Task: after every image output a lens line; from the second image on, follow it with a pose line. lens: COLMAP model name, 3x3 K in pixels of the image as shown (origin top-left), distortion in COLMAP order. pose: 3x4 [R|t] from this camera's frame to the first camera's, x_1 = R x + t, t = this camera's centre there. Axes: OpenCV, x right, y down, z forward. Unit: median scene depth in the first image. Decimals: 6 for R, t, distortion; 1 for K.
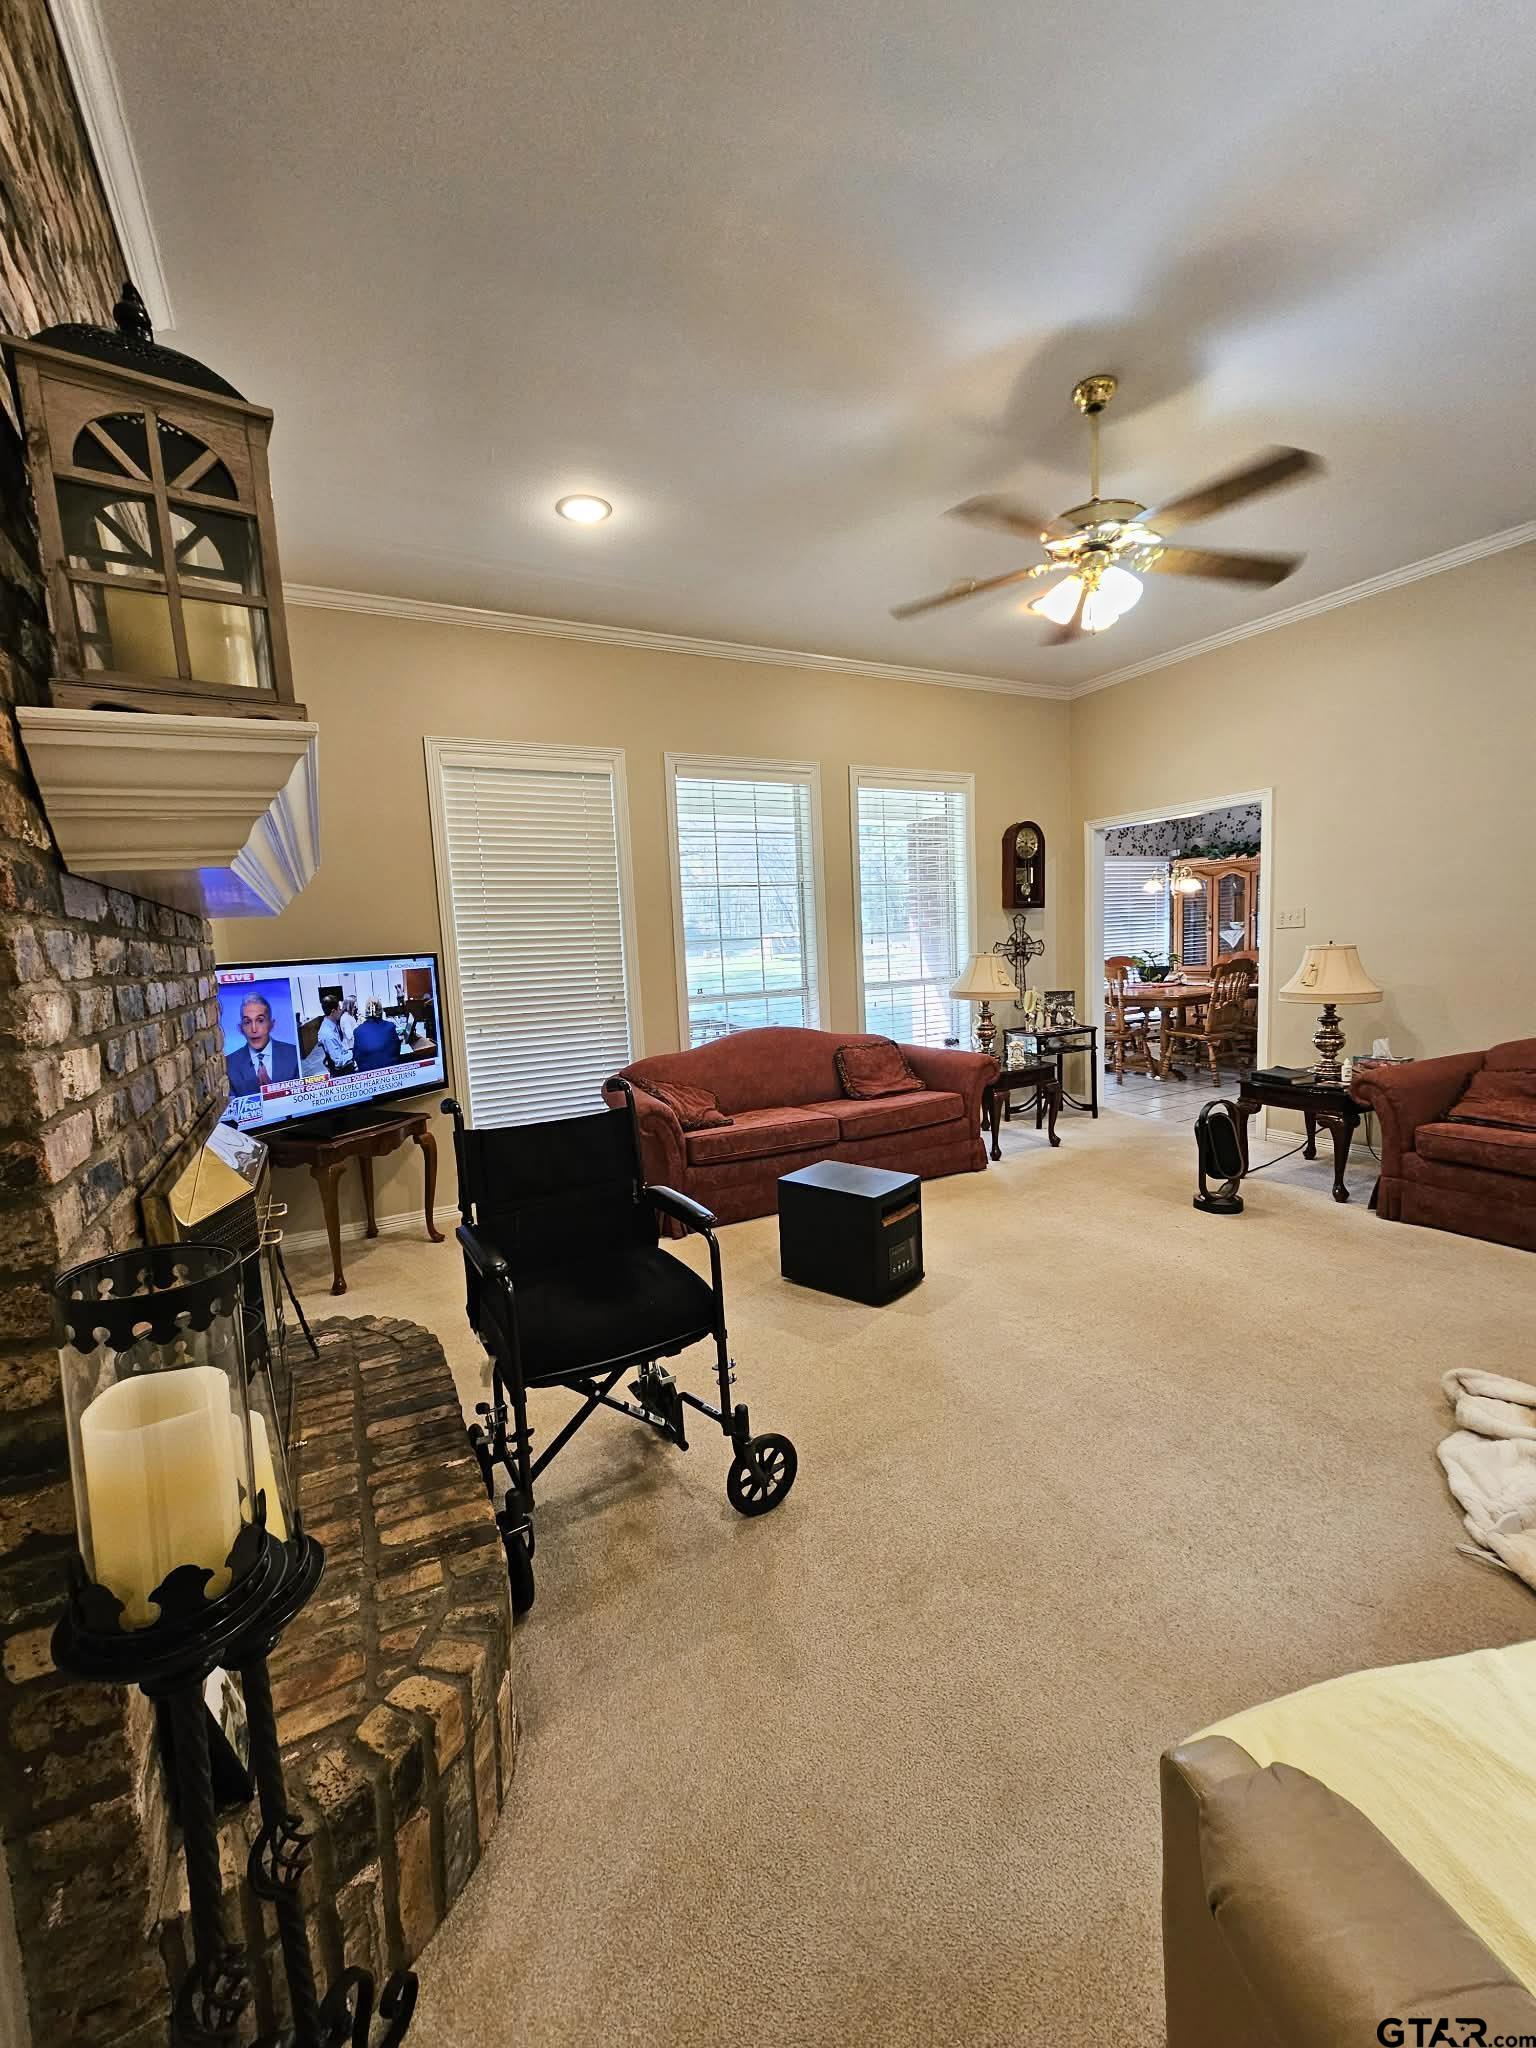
lens RADIAL K [[838.7, 0, 773.3], [0, 838.7, 1027.6], [0, 0, 1]] dist [-0.000037, -0.000018]
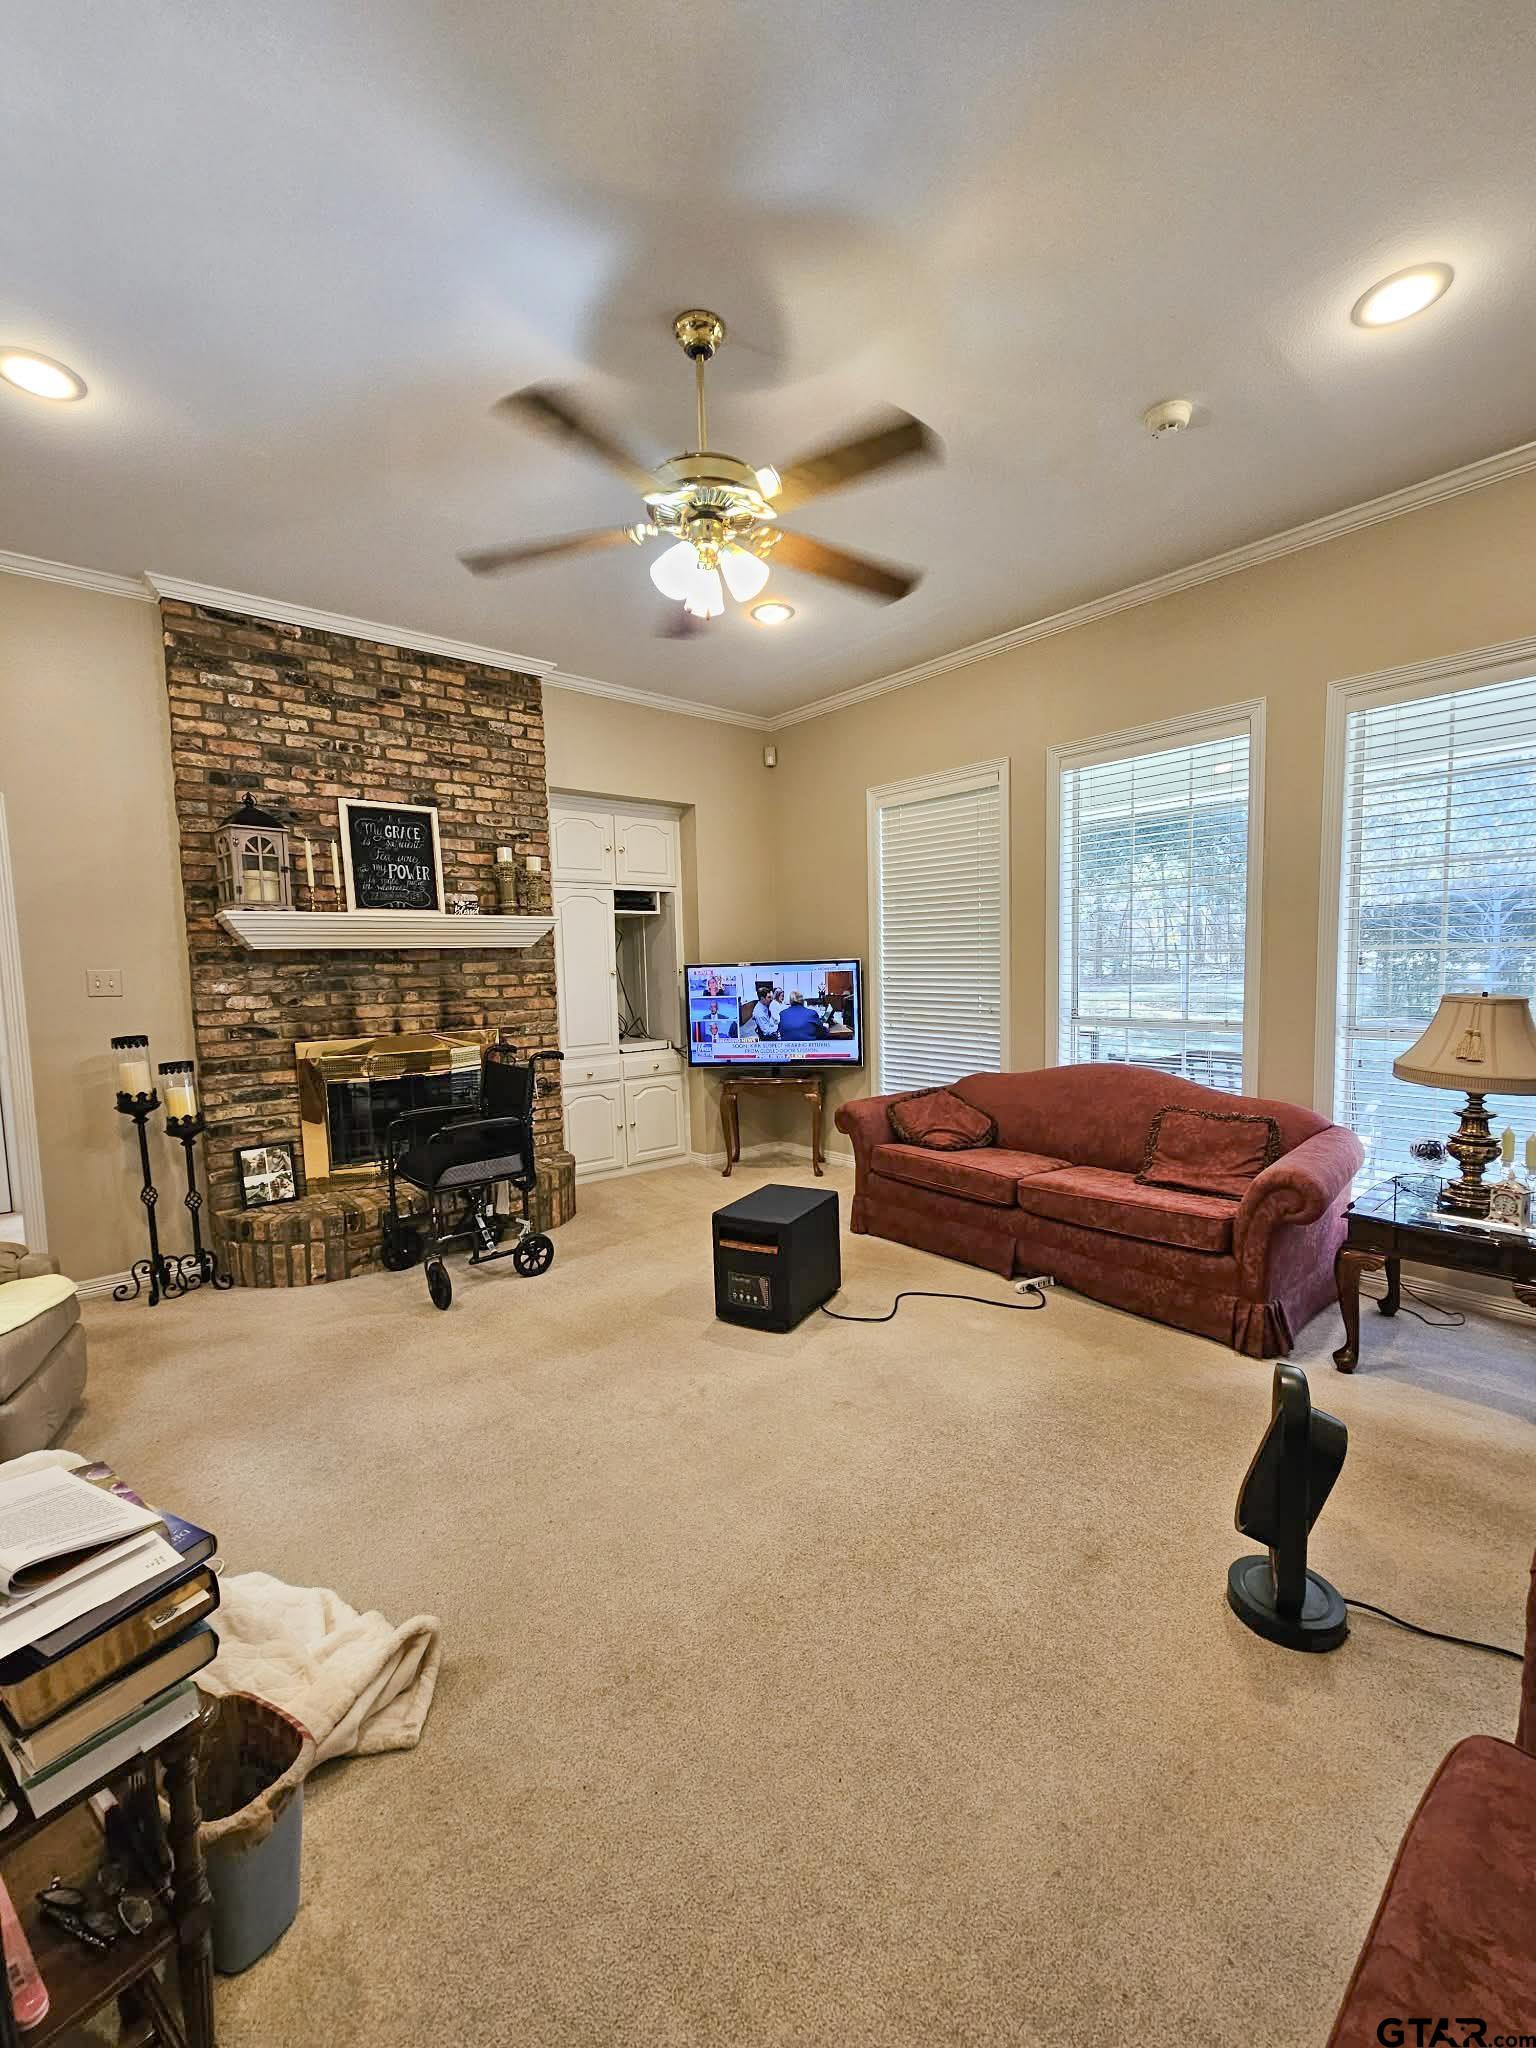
lens RADIAL K [[838.7, 0, 773.3], [0, 838.7, 1027.6], [0, 0, 1]] dist [-0.000037, -0.000018]
pose [[0.220552, 0.116750, -0.968363, 0.860520], [-0.089017, 0.991077, 0.099214, -0.106778], [0.971305, 0.064319, 0.228977, 0.617749]]
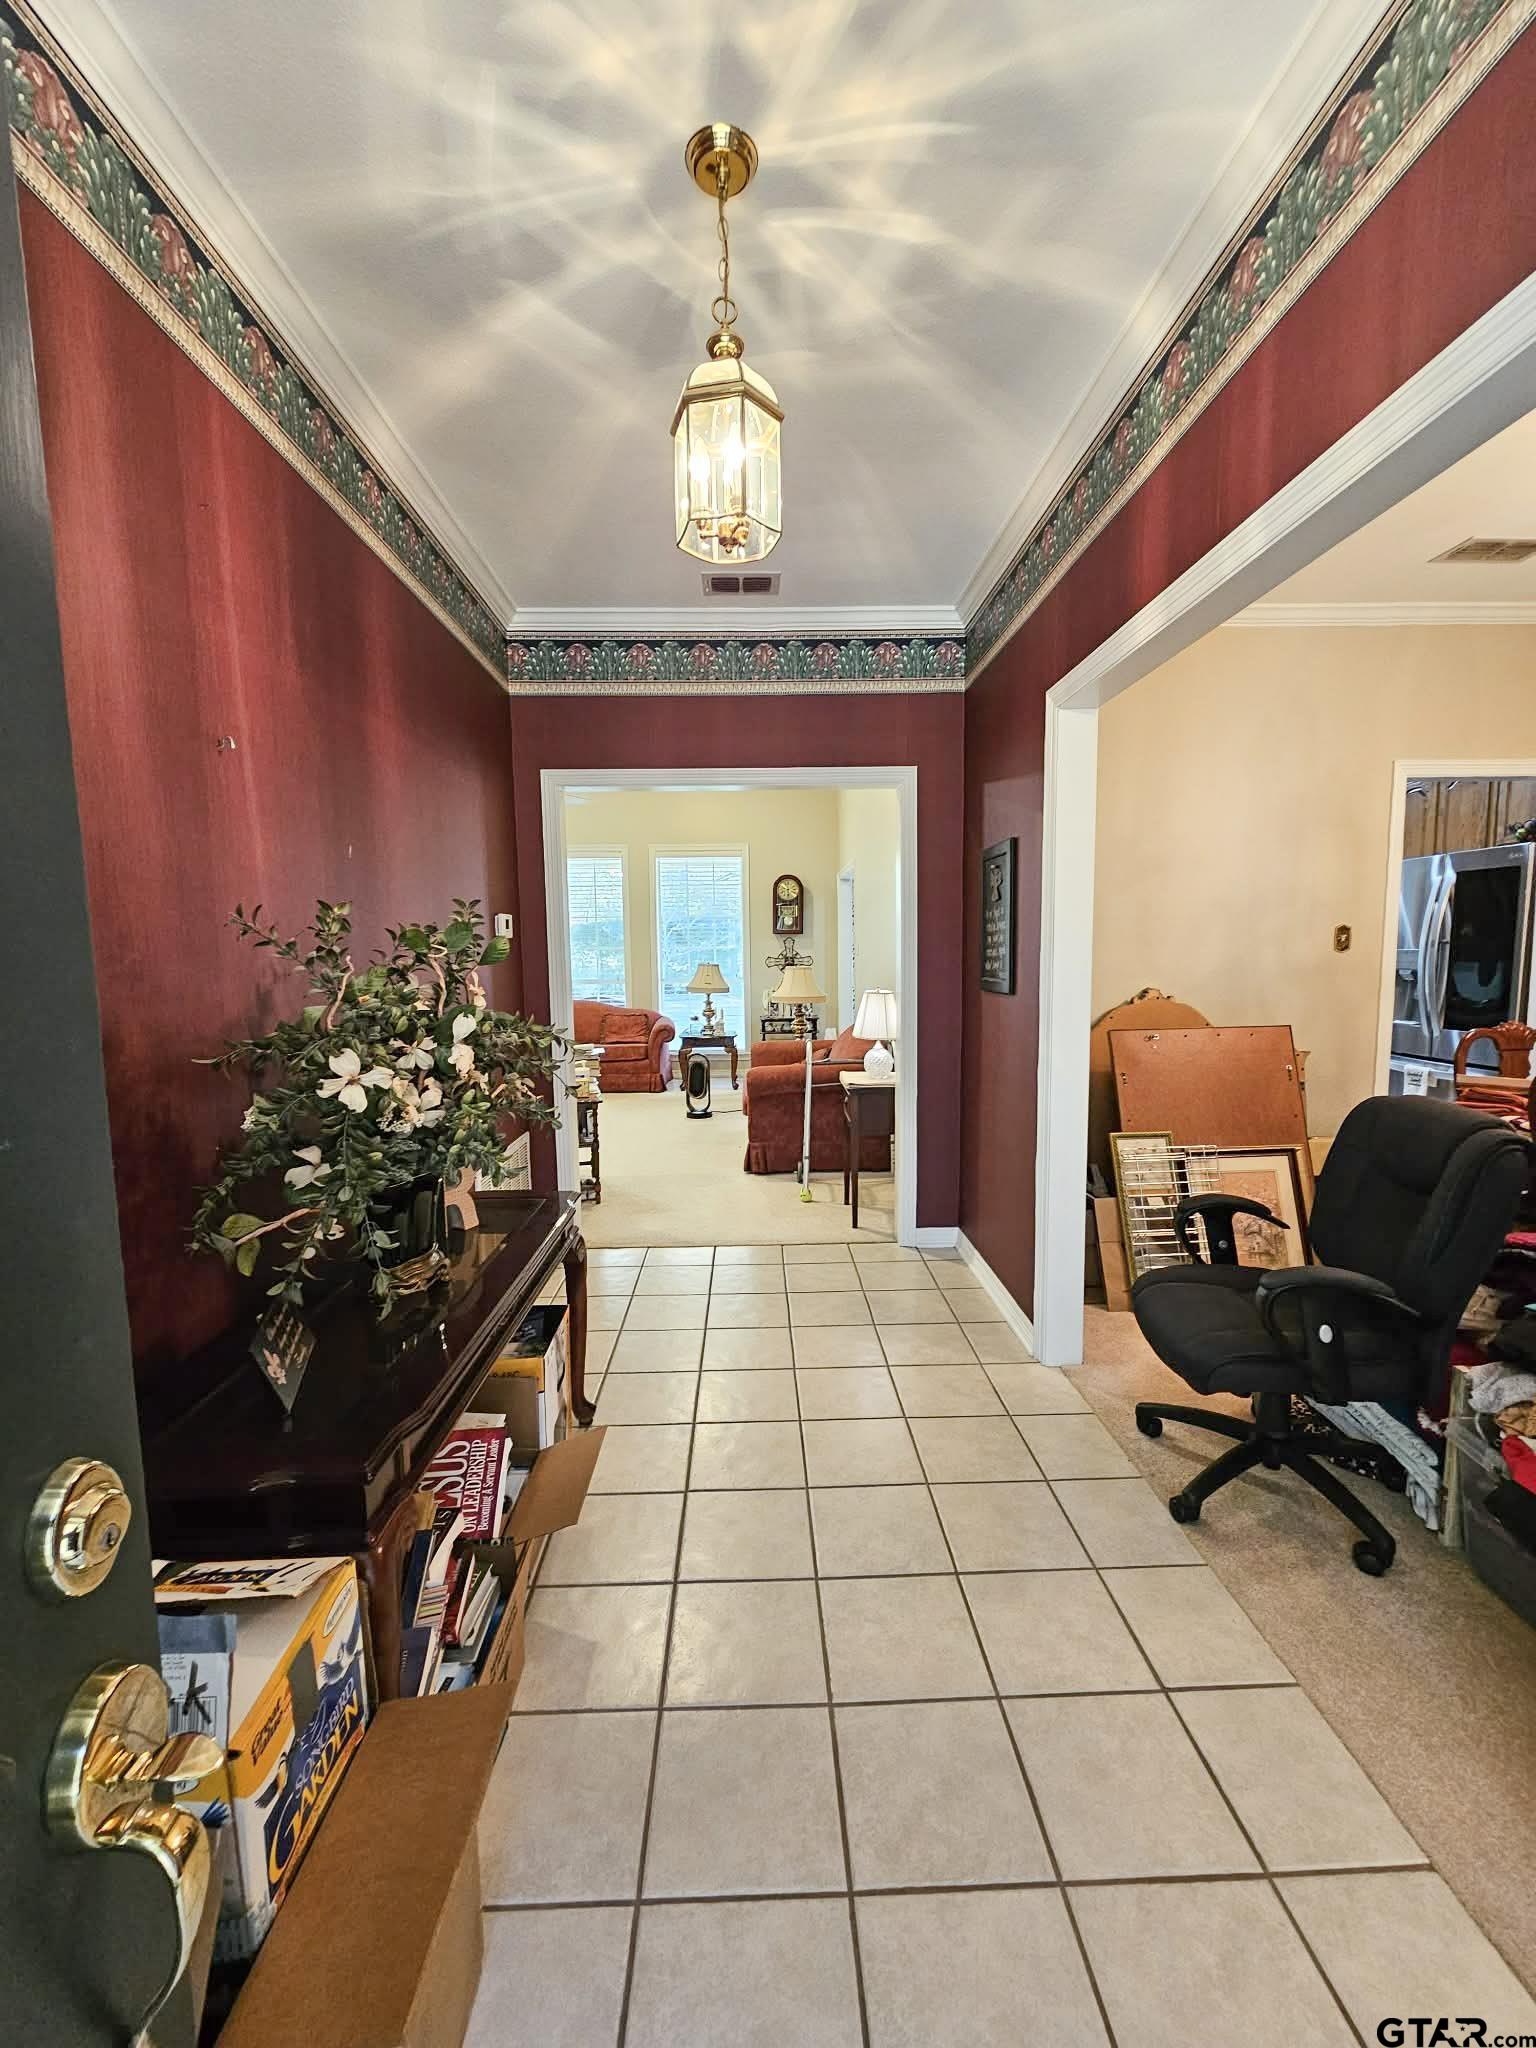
lens RADIAL K [[838.7, 0, 773.3], [0, 838.7, 1027.6], [0, 0, 1]] dist [-0.000037, -0.000018]
pose [[0.894501, 0.074238, -0.440860, 1.419936], [-0.072555, 0.997150, 0.020700, -0.011942], [0.441140, 0.013470, 0.897337, -0.494811]]
